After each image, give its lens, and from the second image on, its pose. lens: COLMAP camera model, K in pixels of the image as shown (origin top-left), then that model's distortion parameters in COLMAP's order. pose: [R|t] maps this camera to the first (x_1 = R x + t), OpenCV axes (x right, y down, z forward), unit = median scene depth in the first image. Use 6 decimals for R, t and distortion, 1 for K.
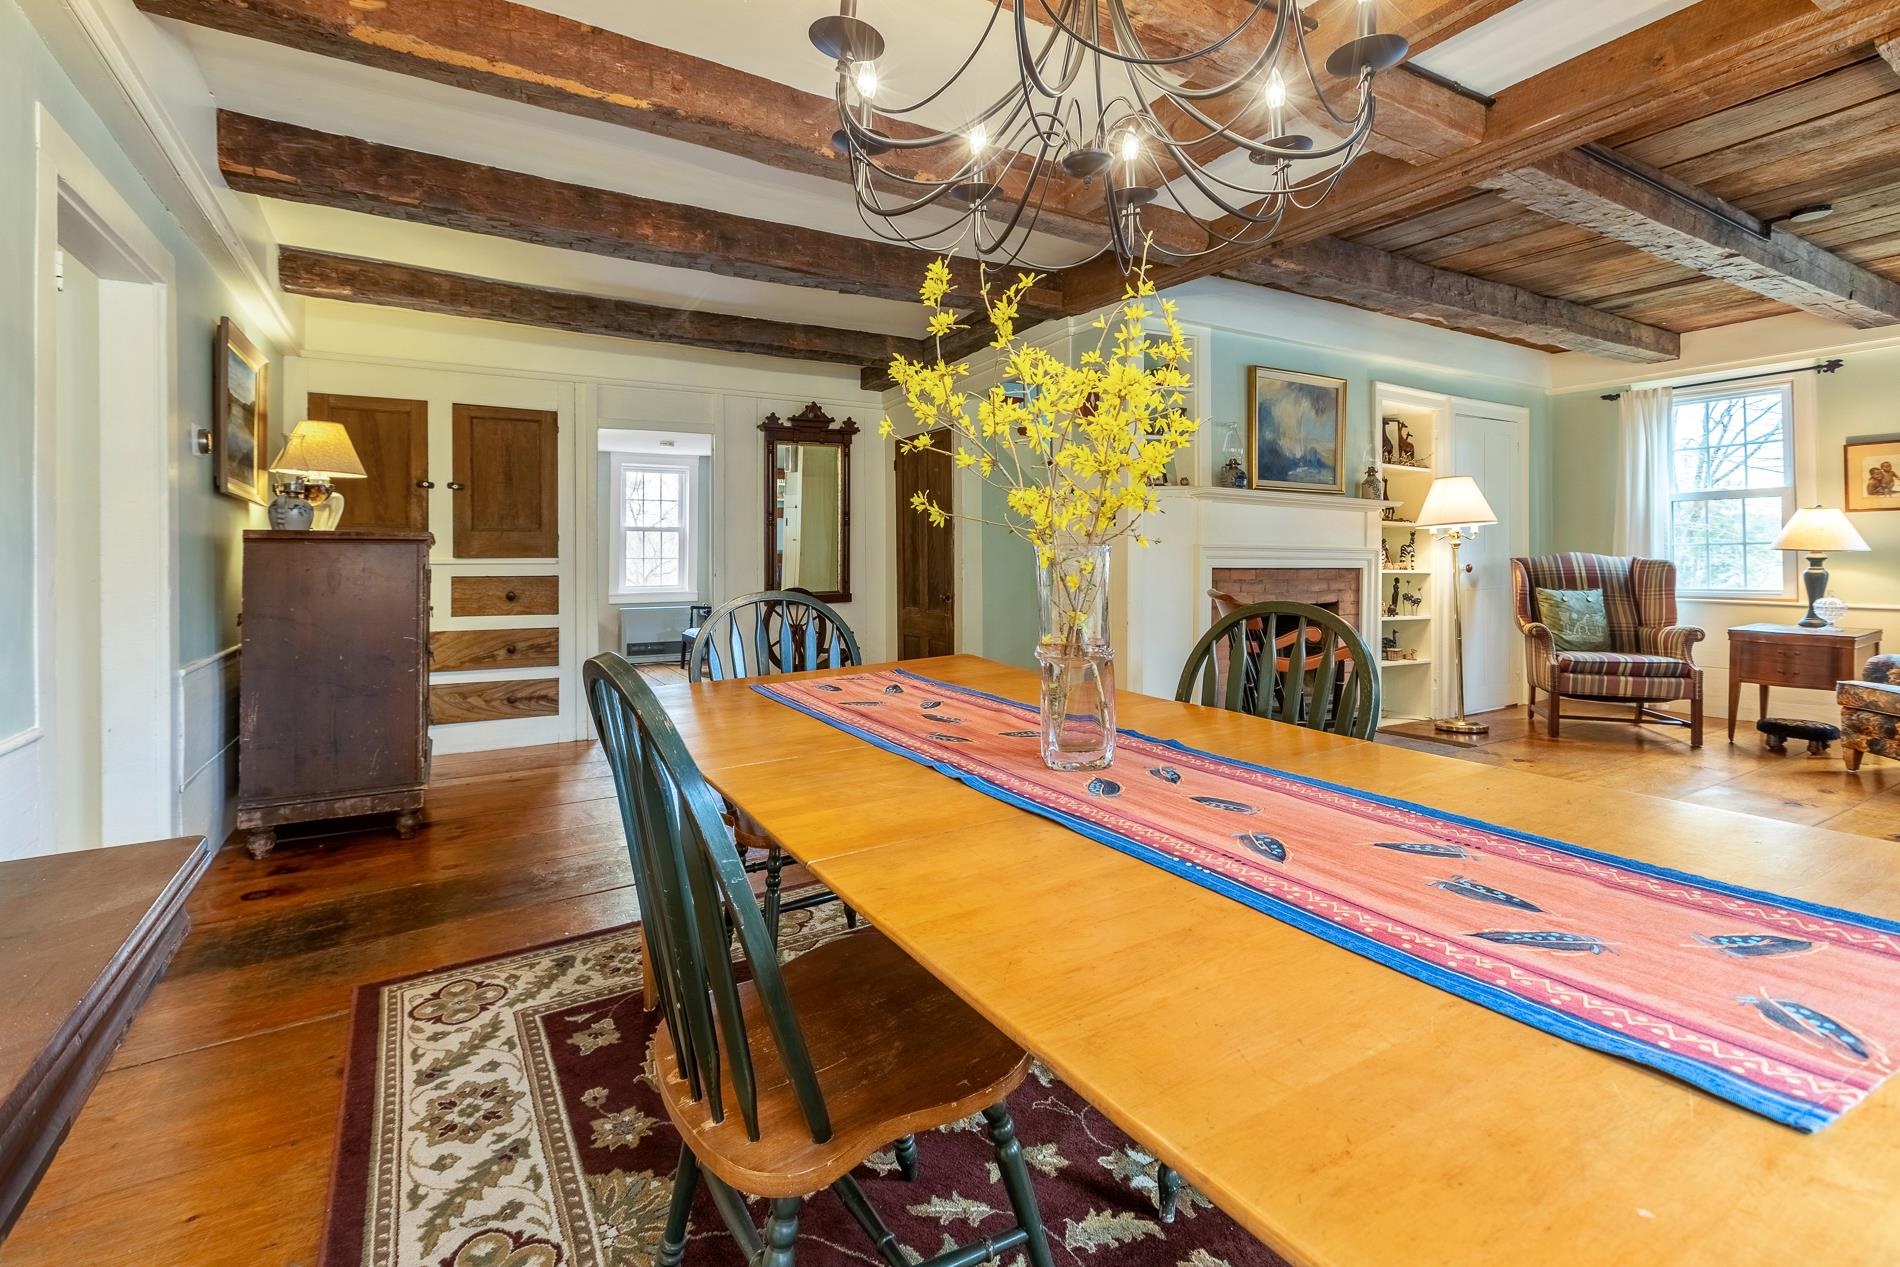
lens RADIAL K [[867.9, 0, 947.6], [0, 867.9, 554.8], [0, 0, 1]] dist [0.001119, -0.001199]
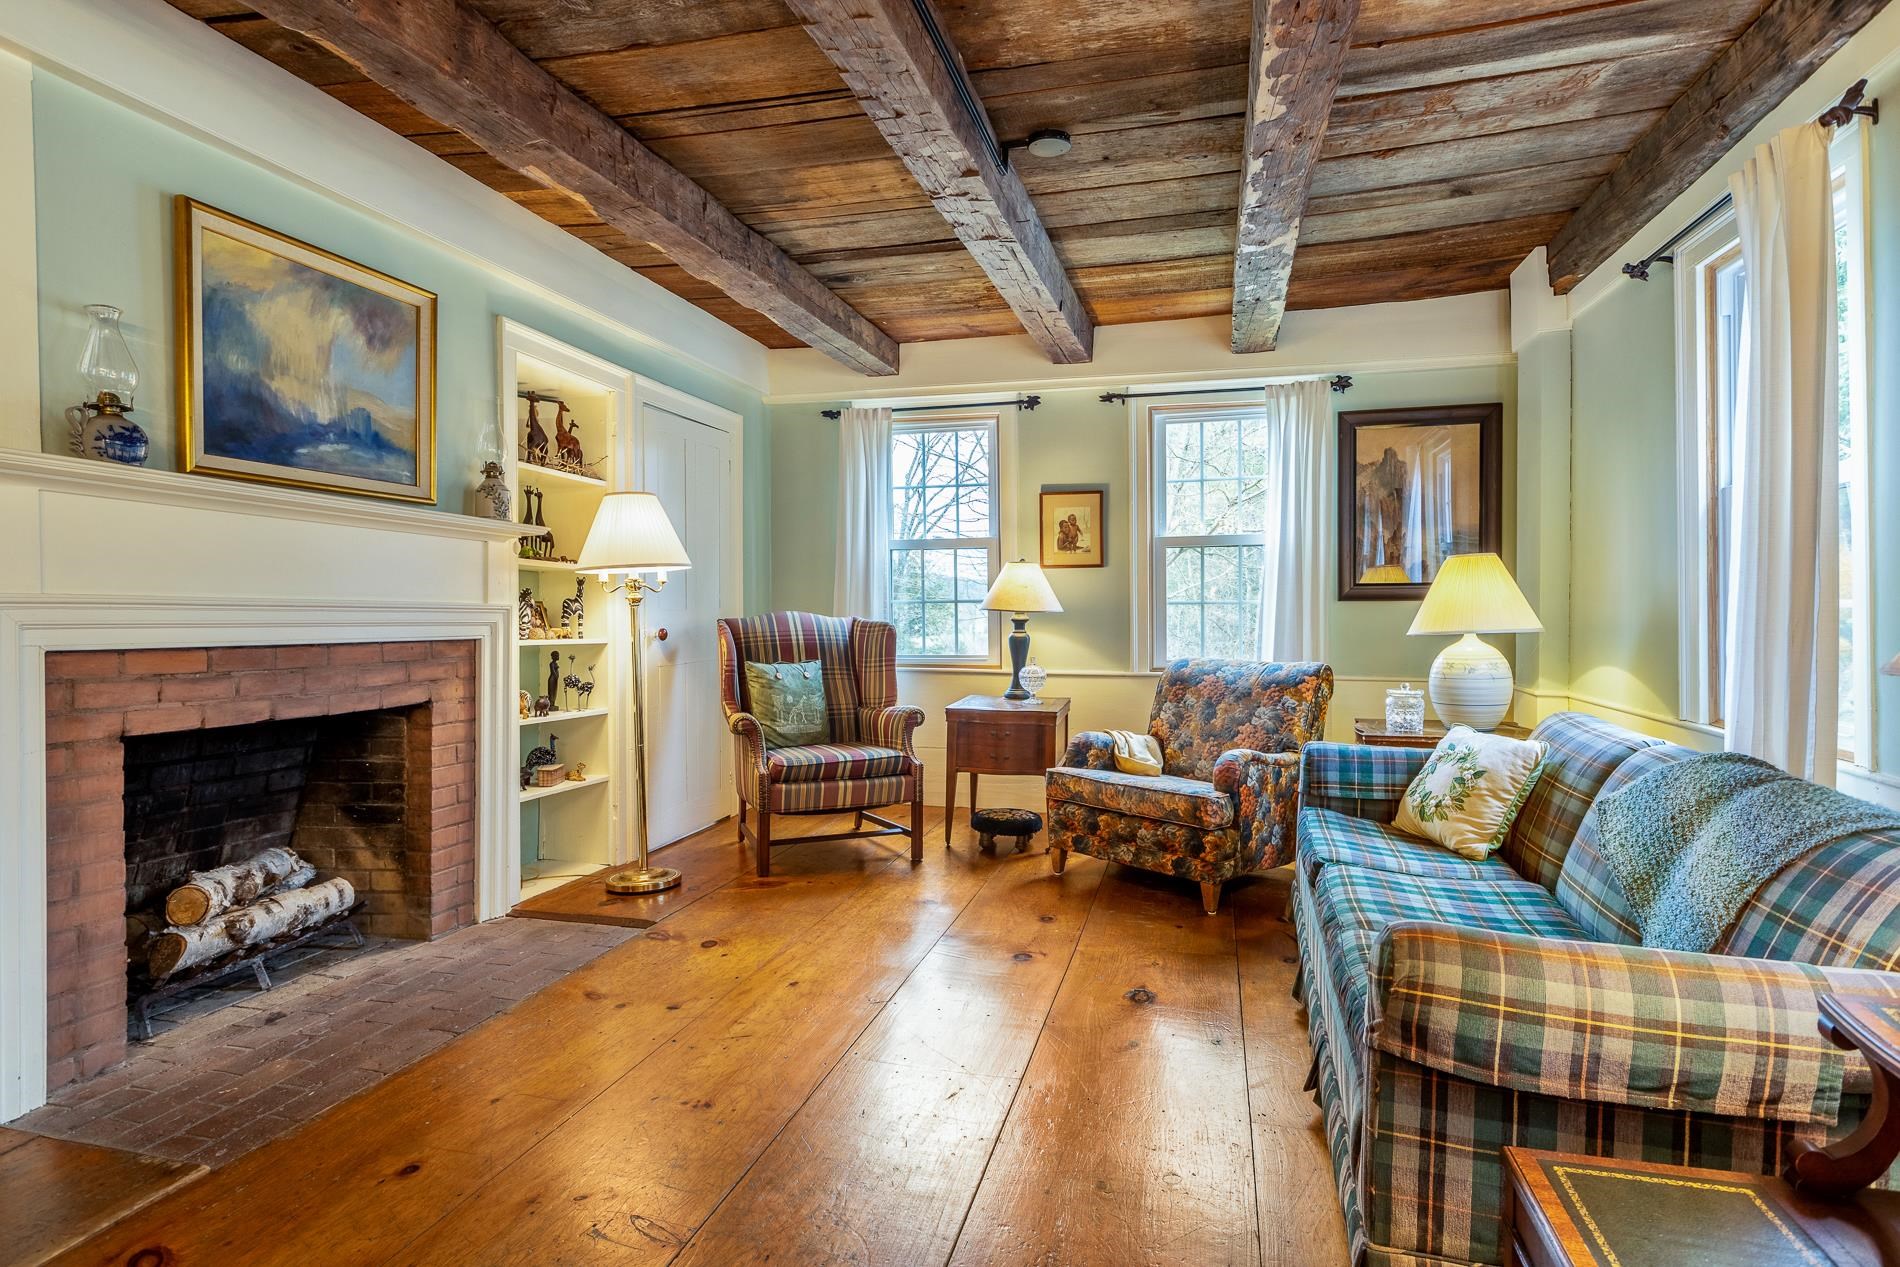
lens RADIAL K [[980.0, 0, 961.0], [0, 980.0, 632.5], [0, 0, 1]] dist [0.000614, 0.000106]
pose [[0.714232, -0.013695, 0.699775, 0.260565], [-0.004565, 0.999696, 0.024225, -0.006425], [-0.699894, -0.020497, 0.713952, 0.326268]]
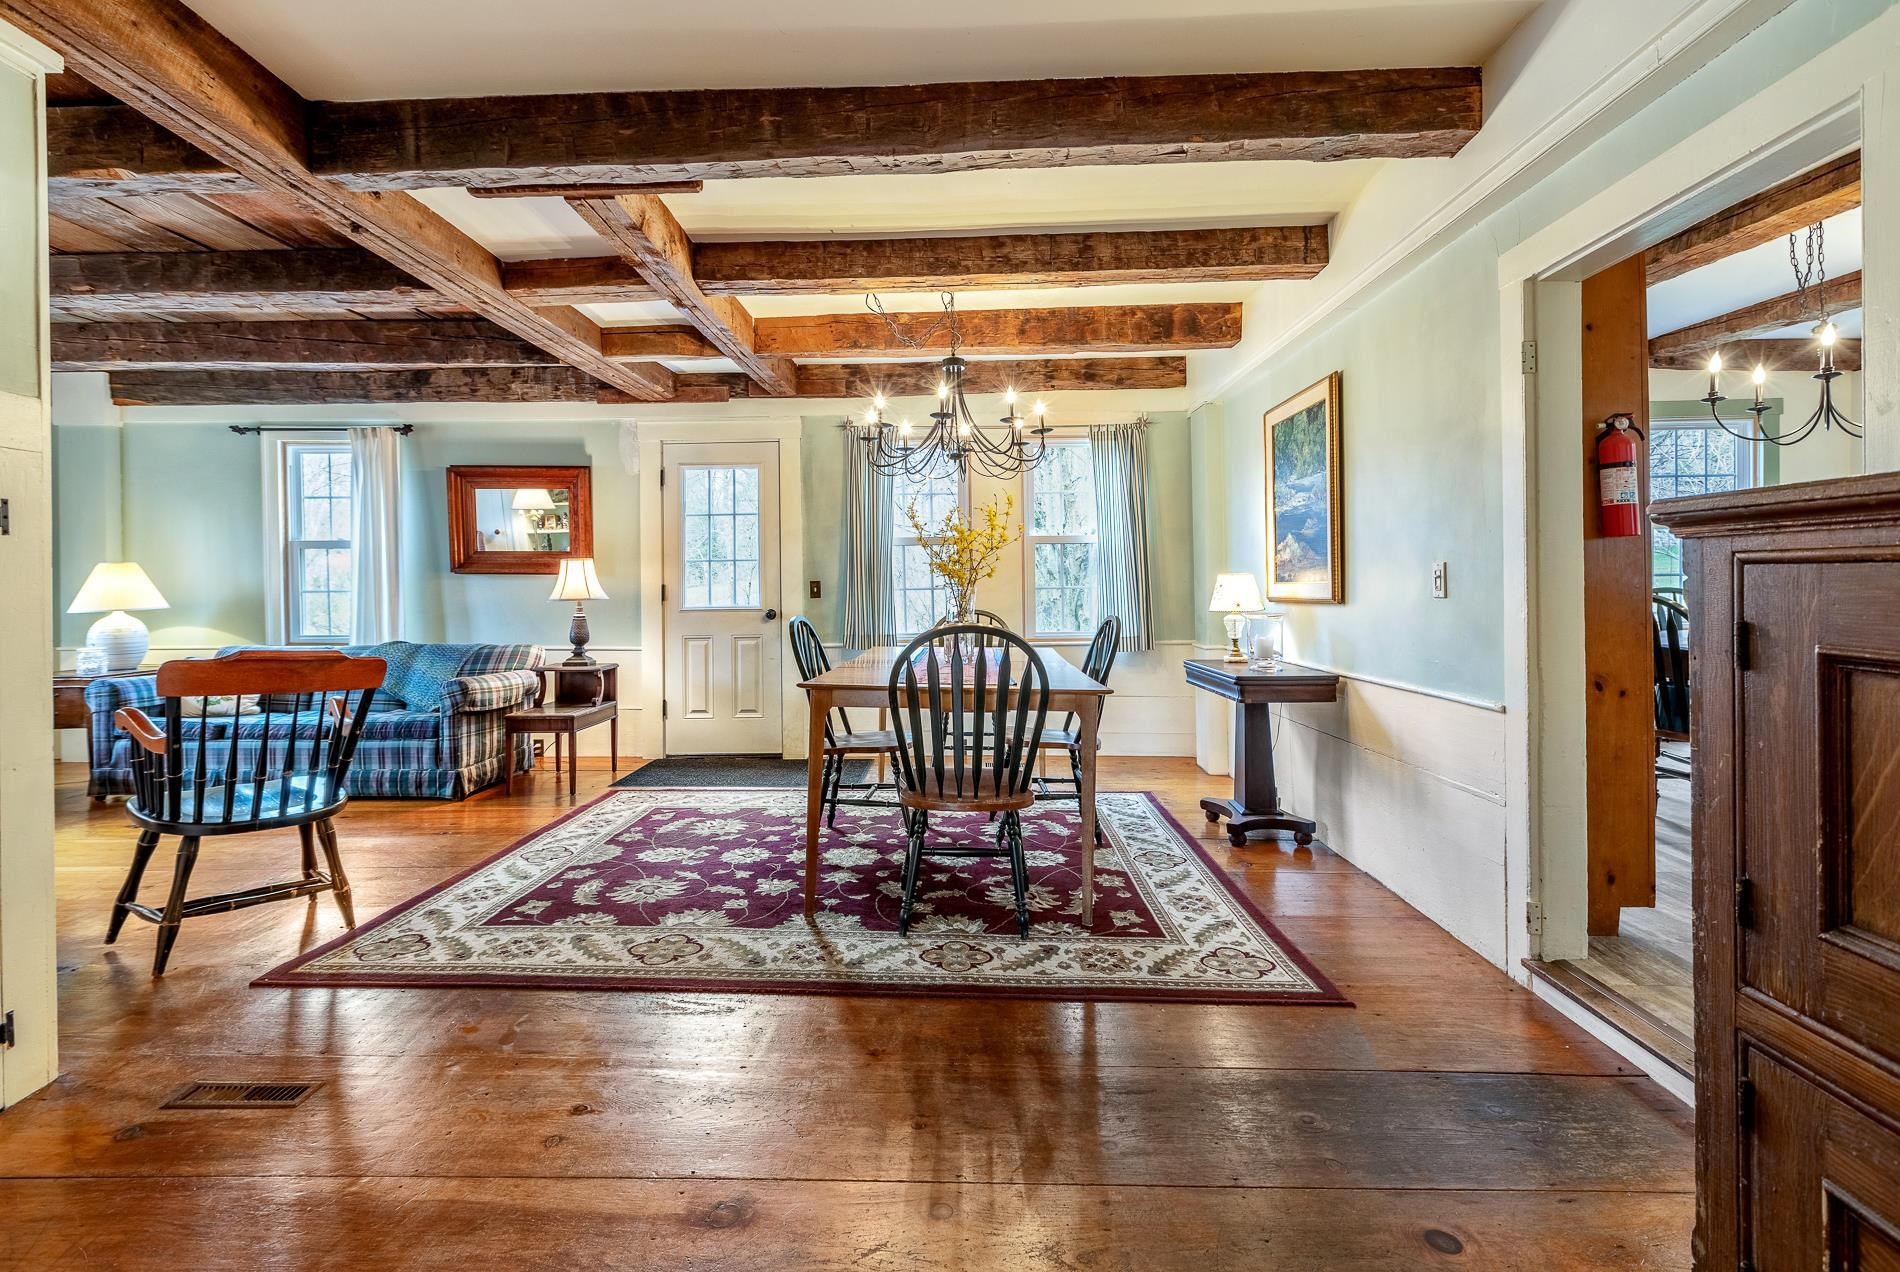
lens RADIAL K [[868.0, 0, 951.7], [0, 868.0, 583.1], [0, 0, 1]] dist [0.002871, -0.000023]
pose [[-0.850076, 0.017790, 0.526360, -0.367050], [0.014819, 0.999842, -0.009861, 0.002108], [-0.526452, -0.000582, -0.850205, 0.939838]]
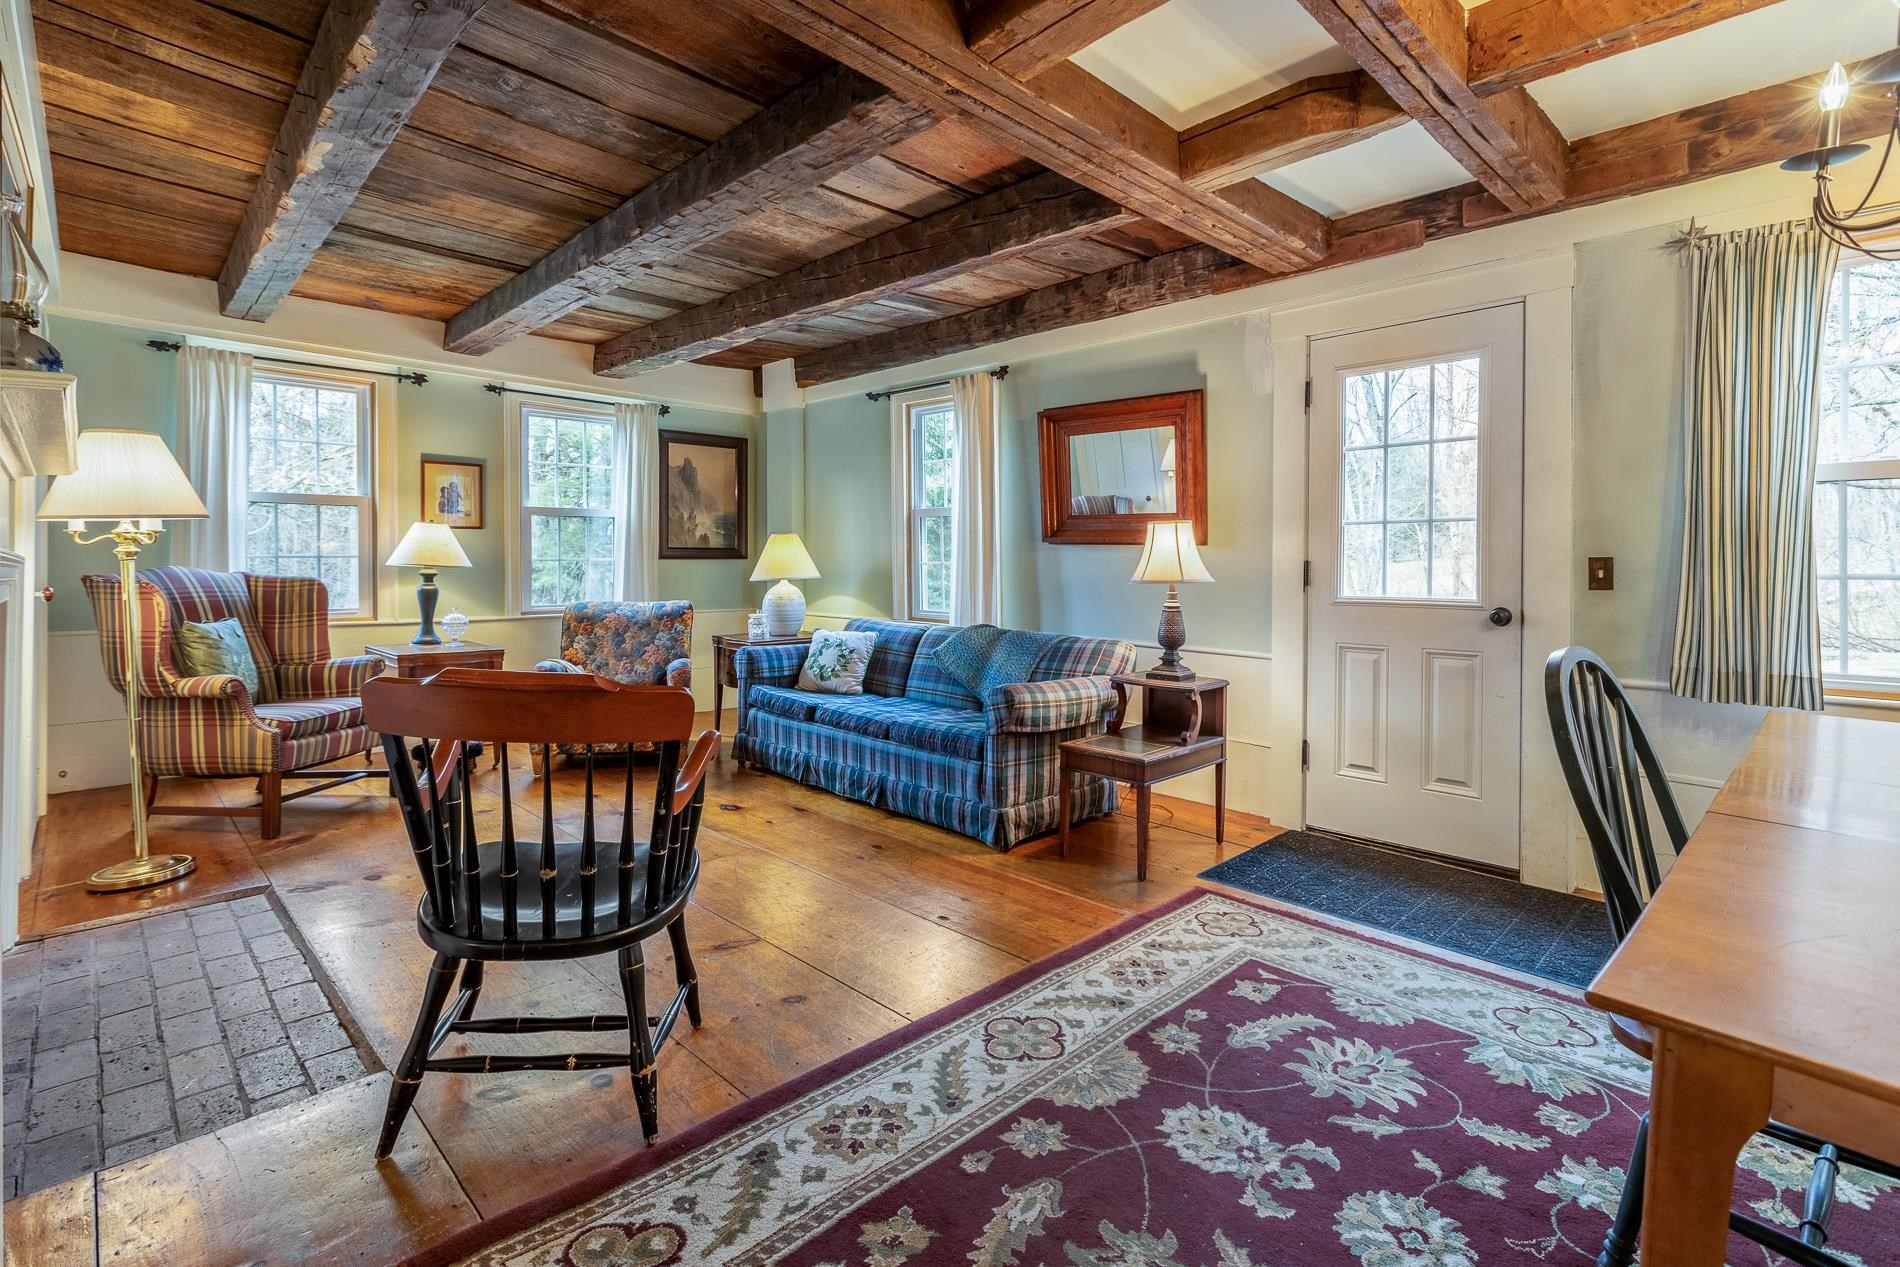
lens RADIAL K [[878.2, 0, 941.8], [0, 878.2, 570.5], [0, 0, 1]] dist [0.001420, -0.000177]
pose [[-0.234821, -0.003193, 0.972033, -0.095037], [-0.005060, 0.999985, 0.002062, -0.004520], [-0.972026, -0.004434, -0.234833, 0.645827]]
